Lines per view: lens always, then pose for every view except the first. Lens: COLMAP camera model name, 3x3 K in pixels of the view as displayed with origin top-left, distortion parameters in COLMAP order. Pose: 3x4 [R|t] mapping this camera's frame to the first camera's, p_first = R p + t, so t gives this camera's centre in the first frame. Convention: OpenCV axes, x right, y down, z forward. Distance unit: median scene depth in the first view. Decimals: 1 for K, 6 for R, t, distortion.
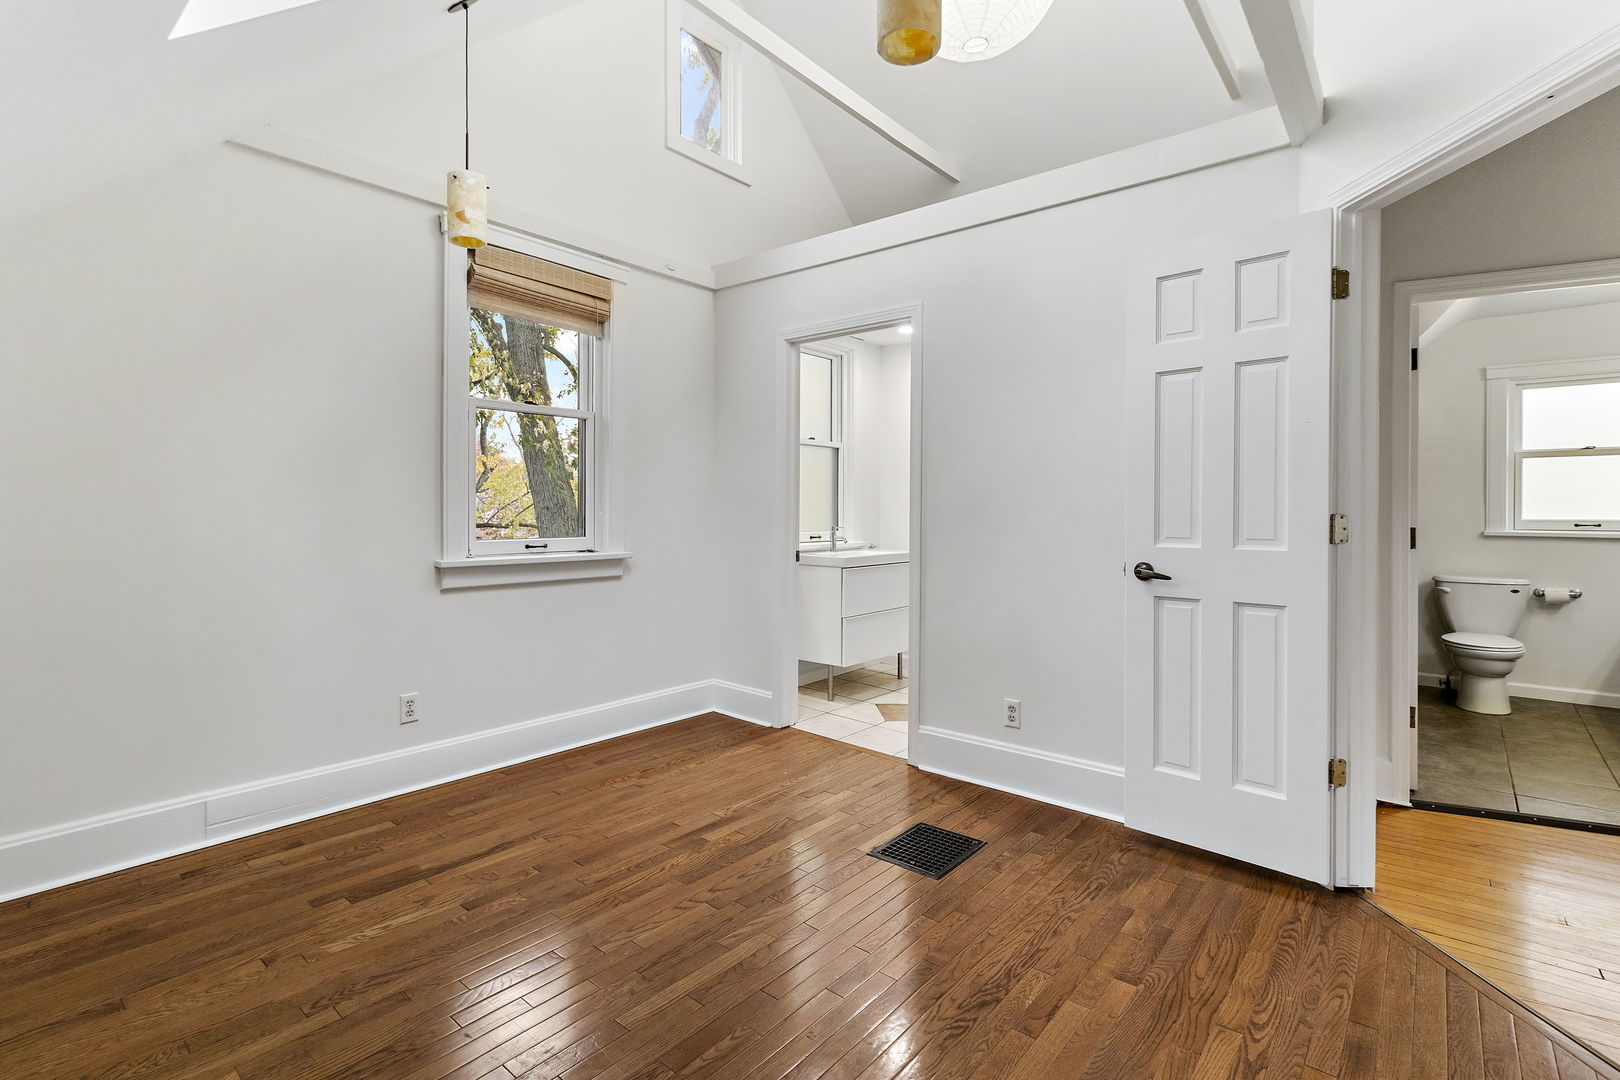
lens RADIAL K [[751.5, 0, 809.8], [0, 751.5, 516.5], [0, 0, 1]] dist [0.001891, -0.000300]
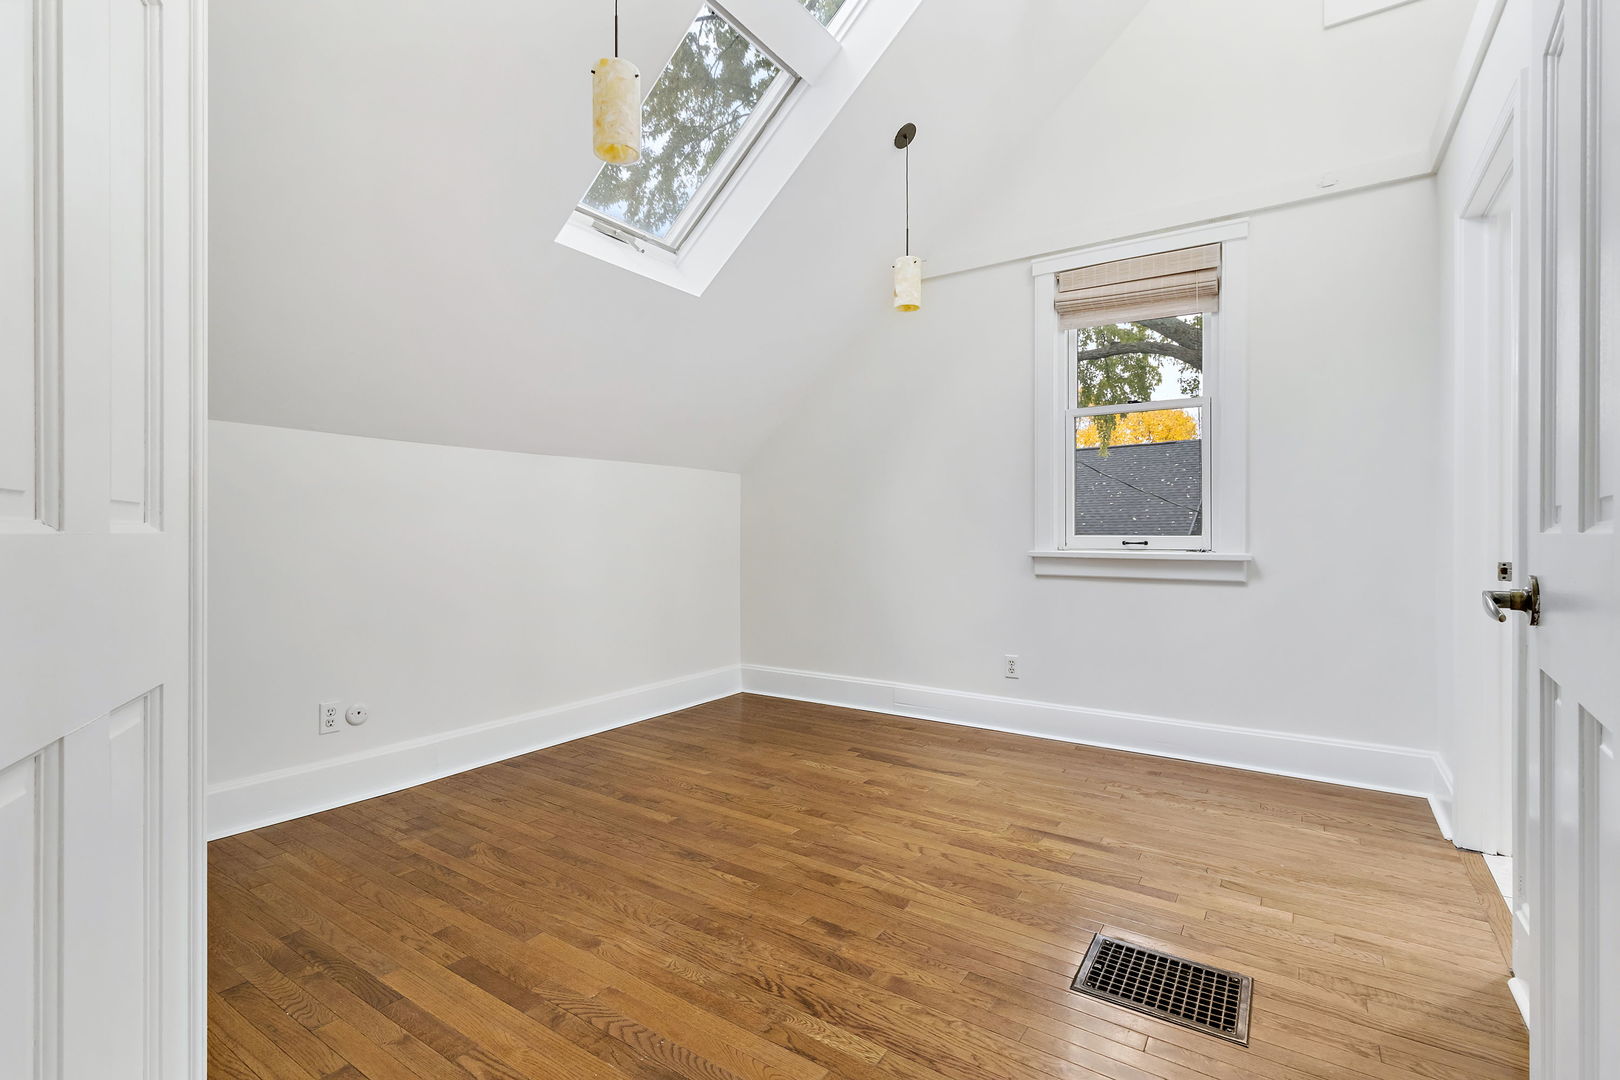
lens RADIAL K [[751.5, 0, 808.5], [0, 751.5, 536.0], [0, 0, 1]] dist [0.001891, -0.000300]
pose [[0.102806, 0.000821, -0.994701, 0.777369], [-0.005702, 0.999984, 0.000236, 0.042690], [0.994685, 0.005647, 0.102809, 0.601995]]
